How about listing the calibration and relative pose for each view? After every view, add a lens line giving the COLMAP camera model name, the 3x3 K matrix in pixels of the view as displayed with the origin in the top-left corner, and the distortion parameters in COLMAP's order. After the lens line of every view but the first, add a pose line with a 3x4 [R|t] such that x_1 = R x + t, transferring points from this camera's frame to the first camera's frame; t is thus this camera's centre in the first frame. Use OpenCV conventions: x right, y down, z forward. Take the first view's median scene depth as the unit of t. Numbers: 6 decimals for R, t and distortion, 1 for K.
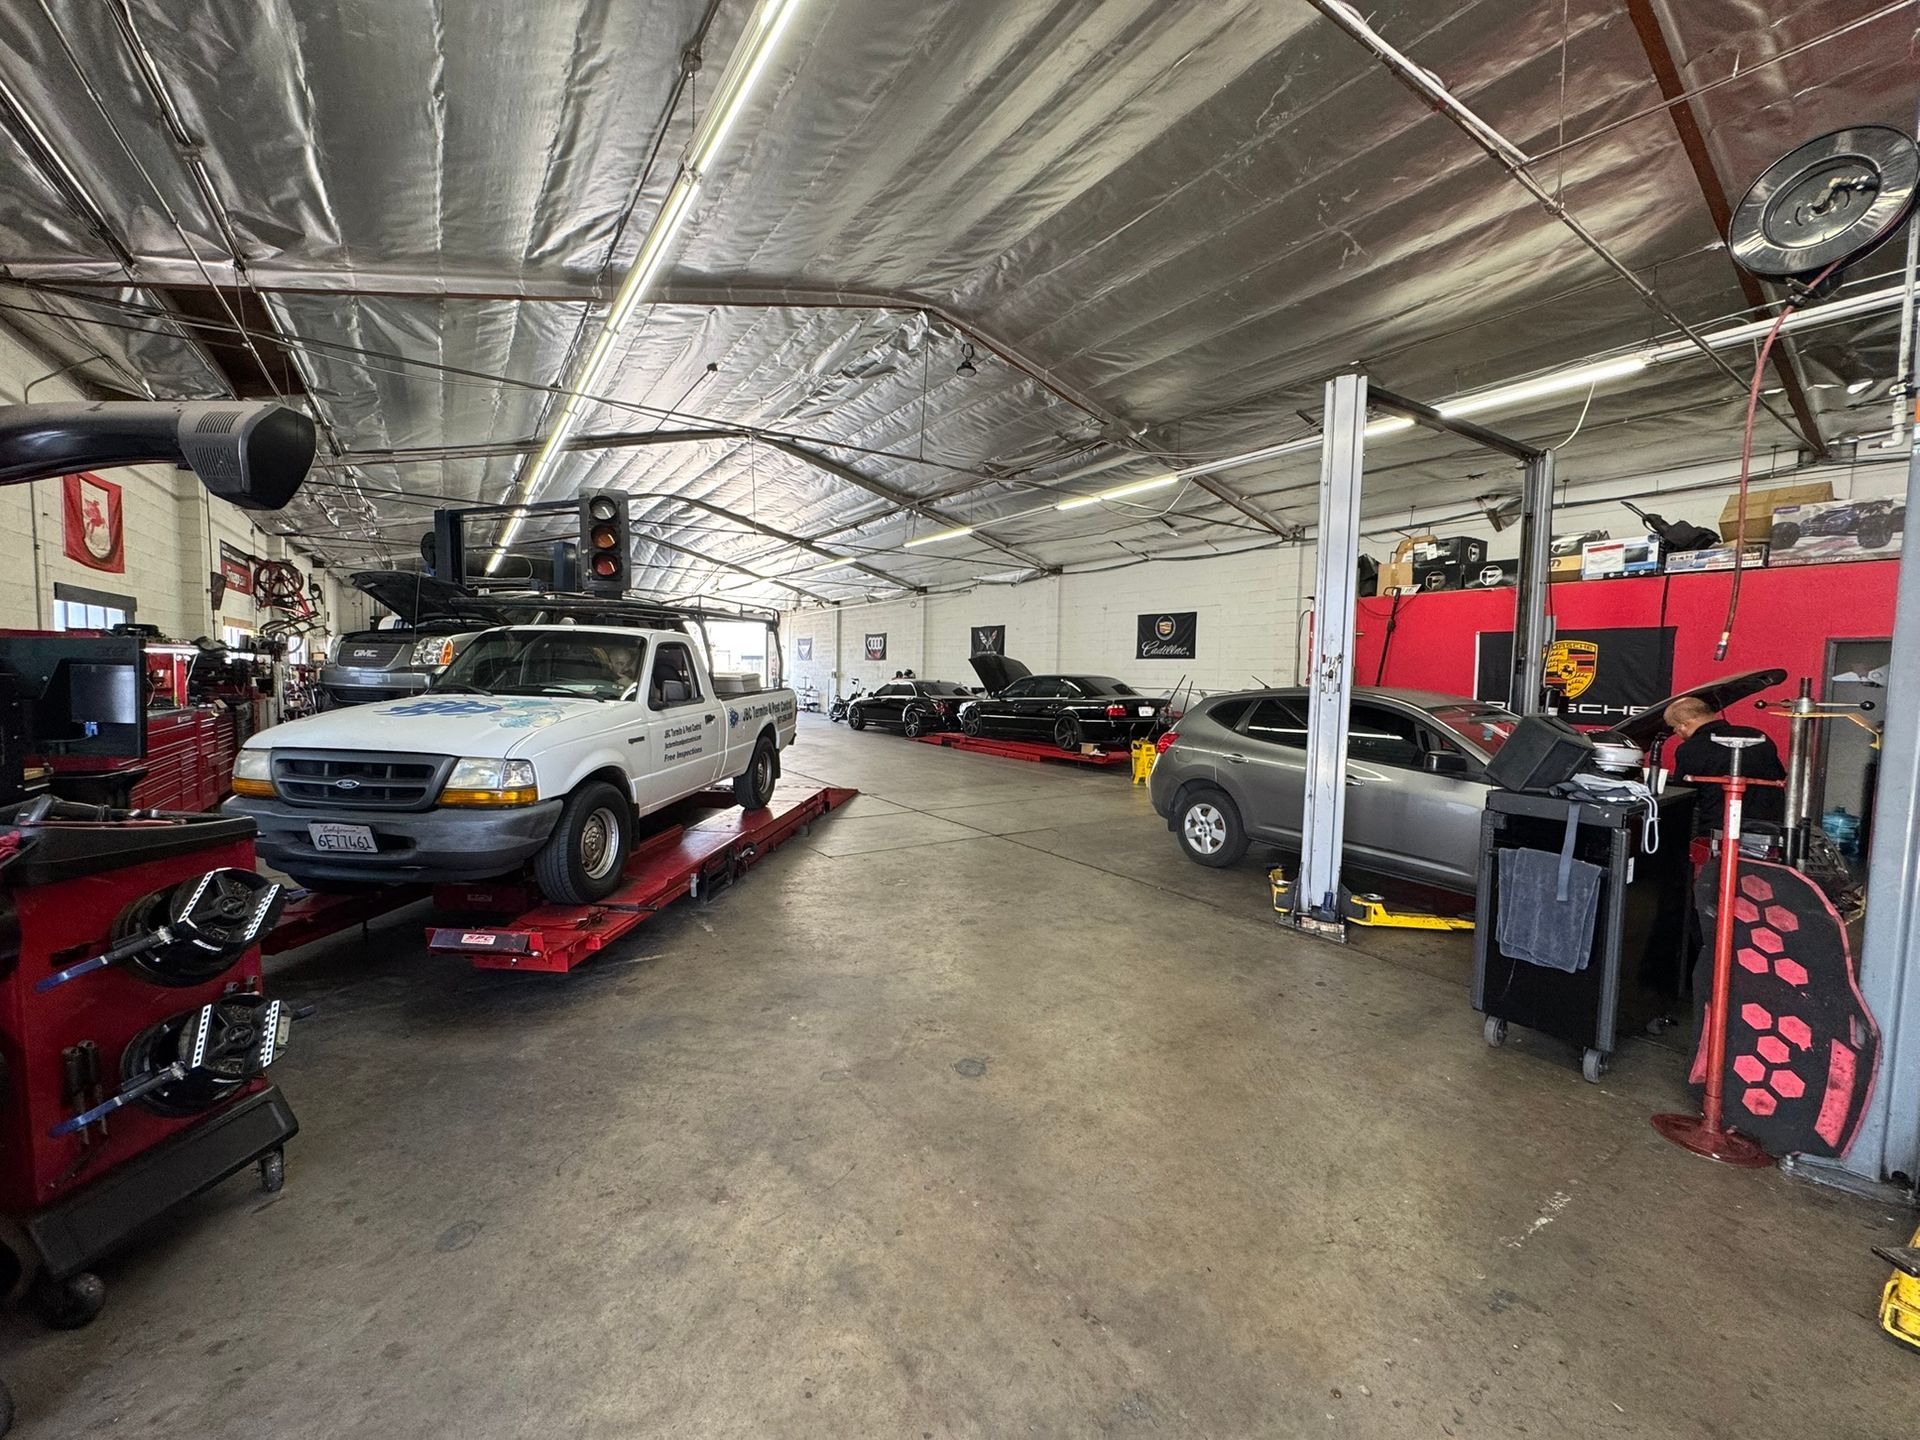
lens RADIAL K [[764.4, 0, 960.0], [0, 764.4, 720.0], [0, 0, 1]] dist [-0.002435, 0.000316]
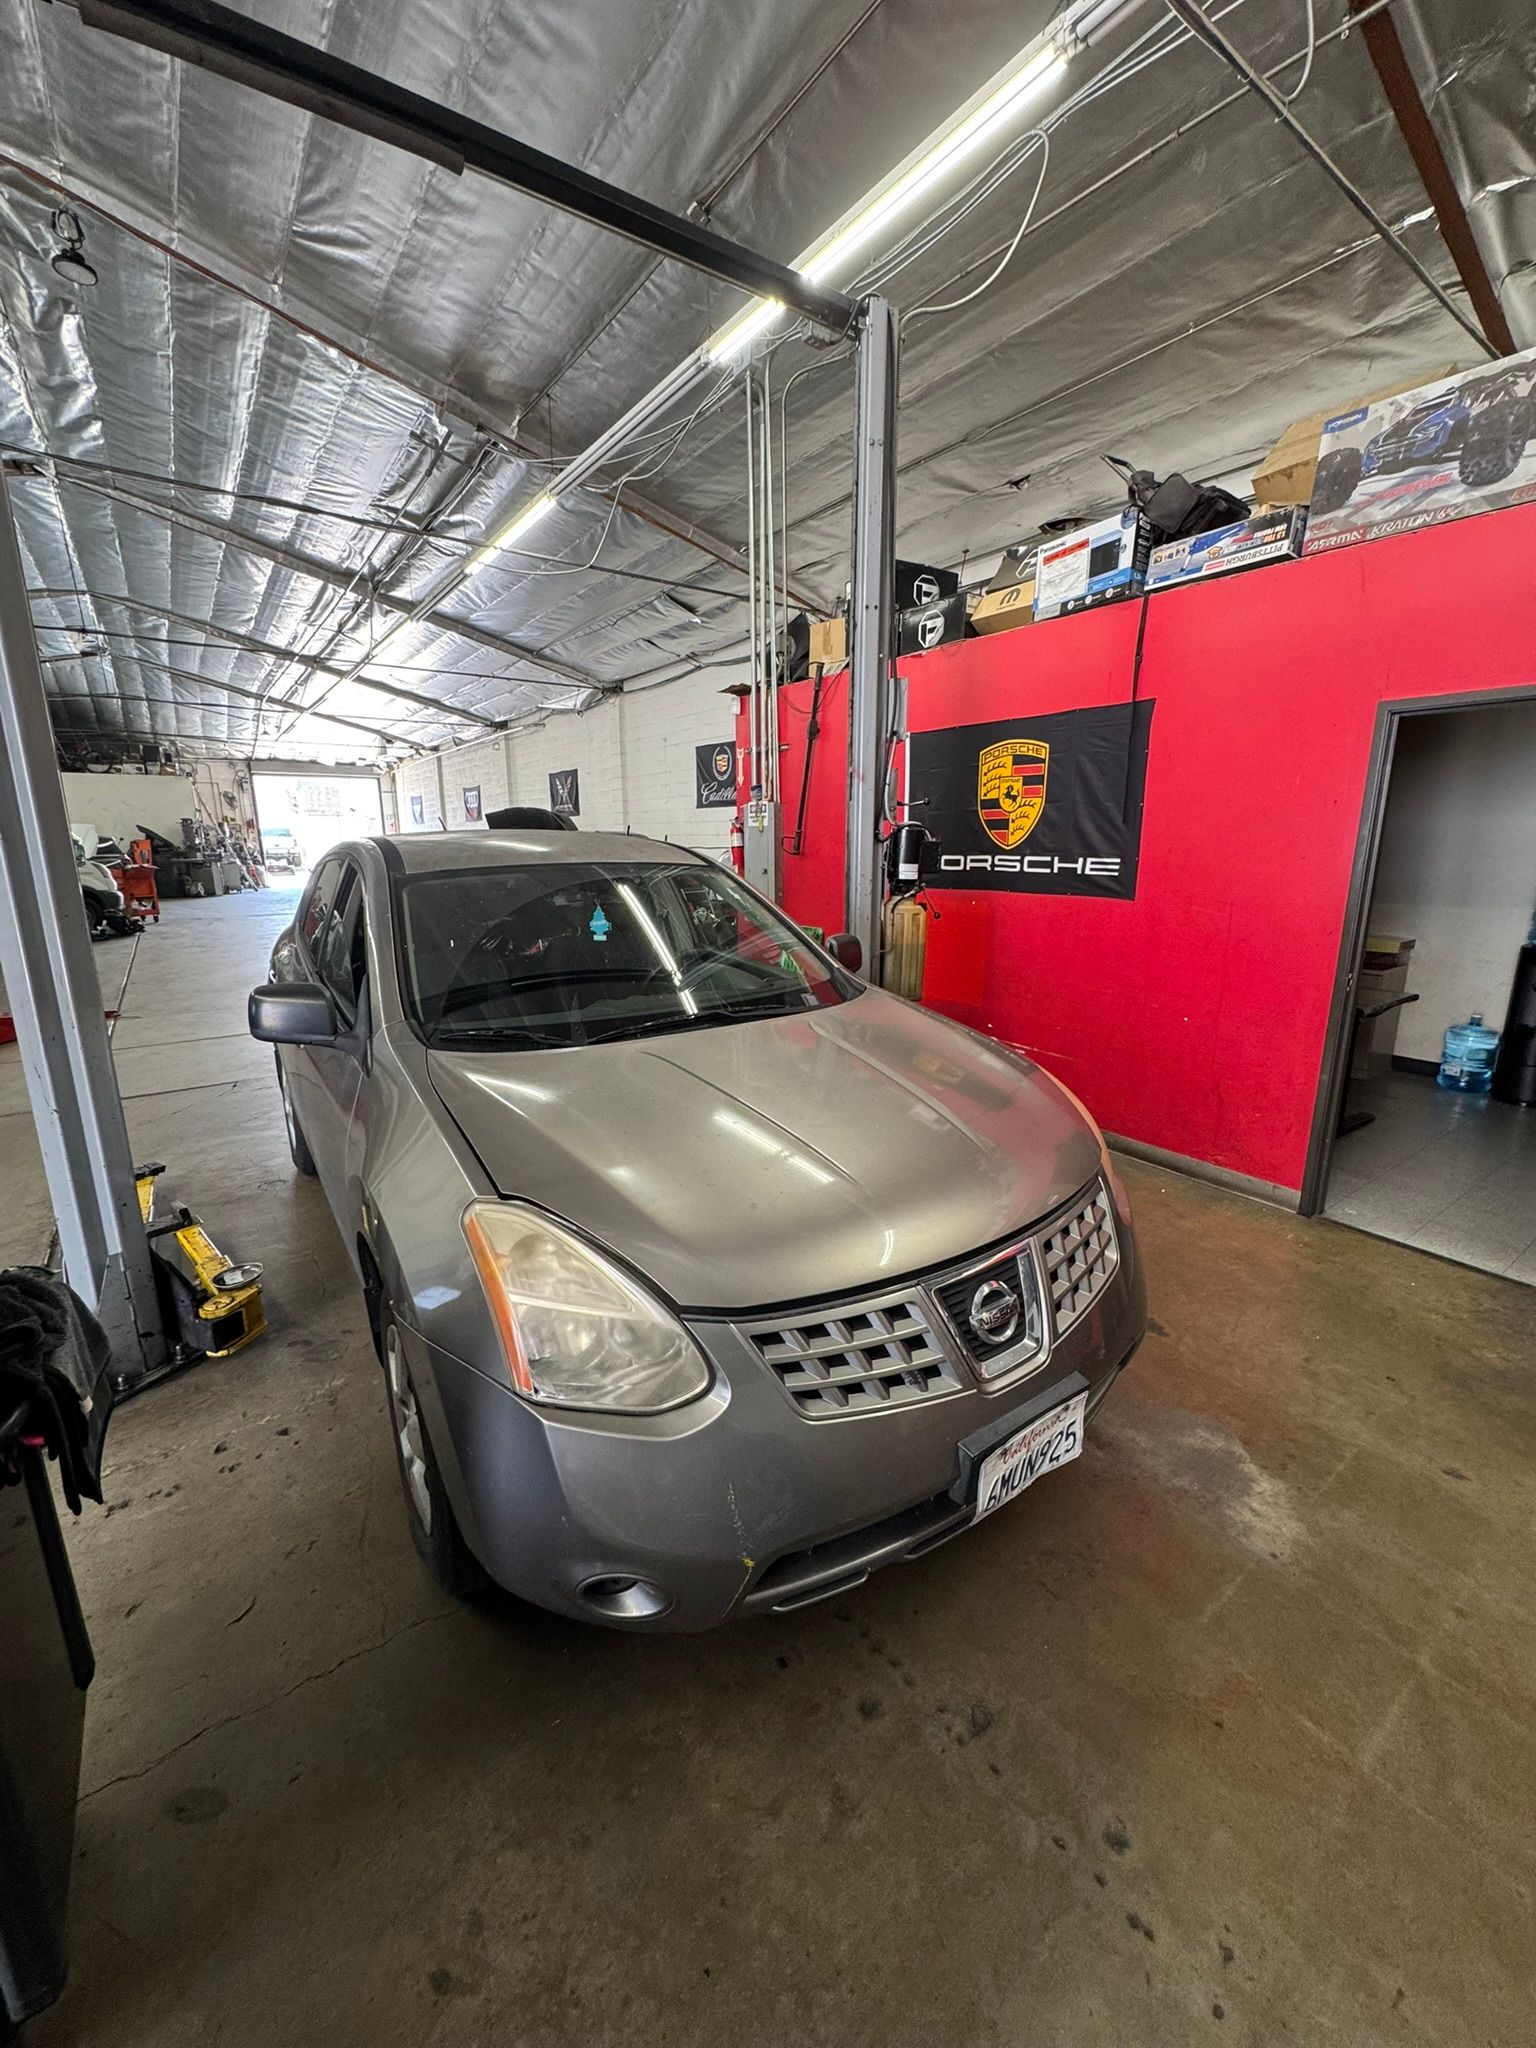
lens RADIAL K [[812.2, 0, 769.1], [0, 812.2, 1029.9], [0, 0, 1]] dist [-0.009160, 0.000340]
pose [[0.999372, -0.026280, 0.023759, 0.736105], [0.021843, 0.985058, 0.170831, -0.001245], [-0.027894, -0.170205, 0.985014, 0.479117]]
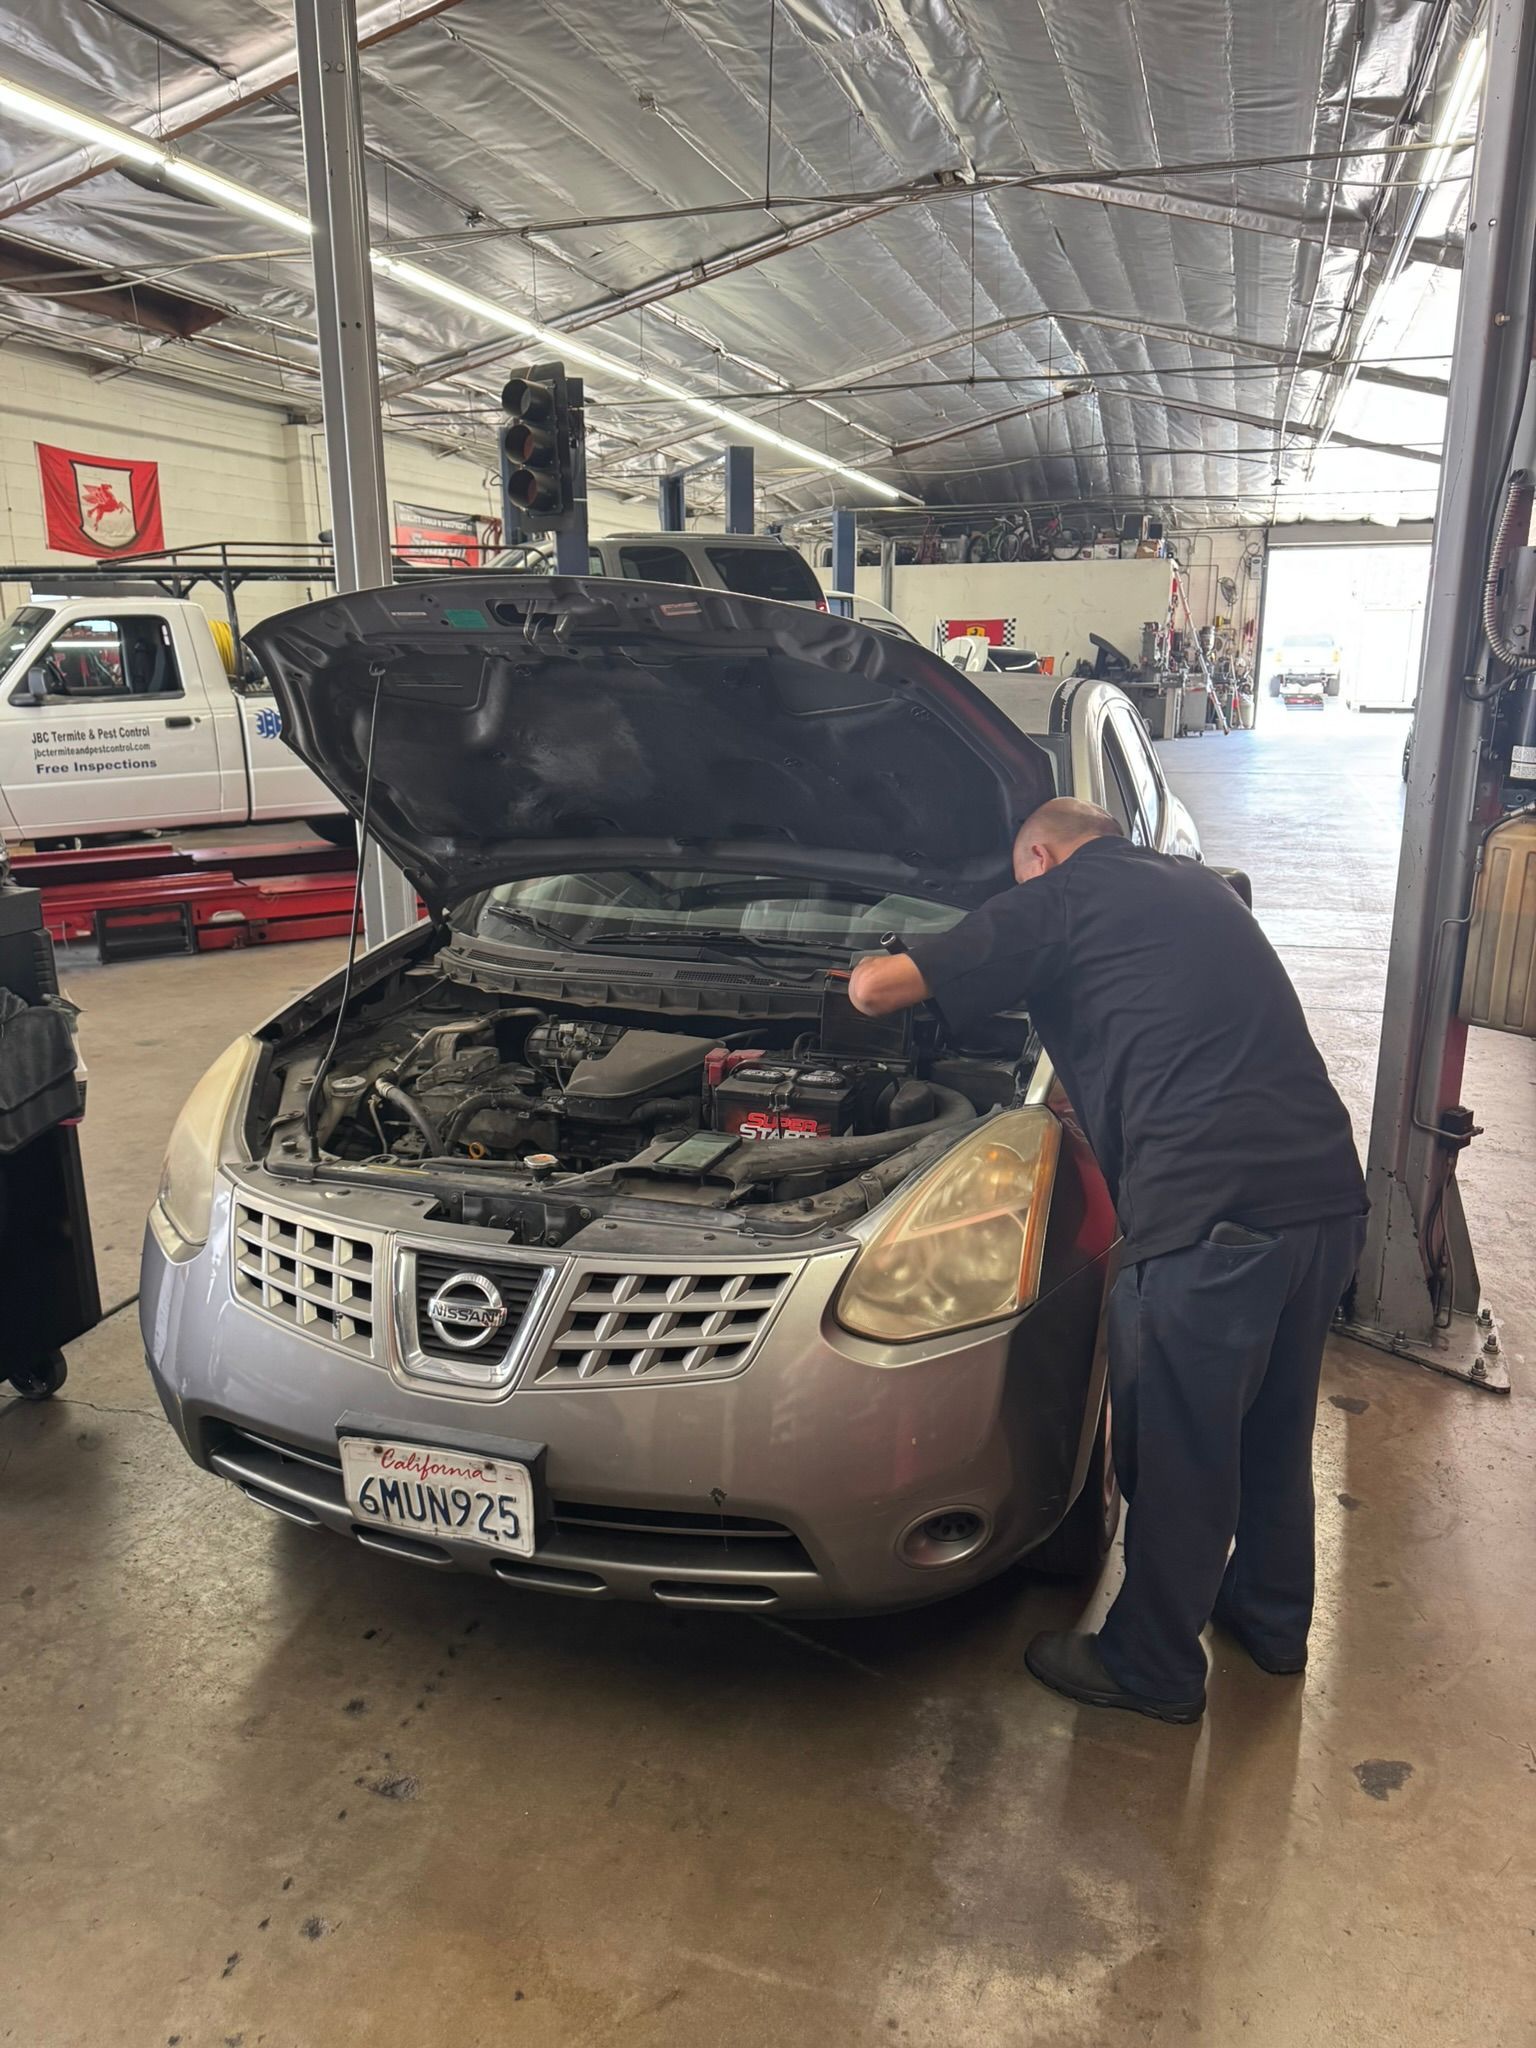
lens RADIAL K [[1441.7, 0, 768.0], [0, 1441.7, 1024.0], [0, 0, 1]] dist [0.060912, -0.082626]
pose [[0.615999, 0.177234, -0.767550, 1.103495], [-0.033993, 0.979434, 0.198879, -0.014764], [0.787013, -0.096418, 0.609356, 0.552298]]
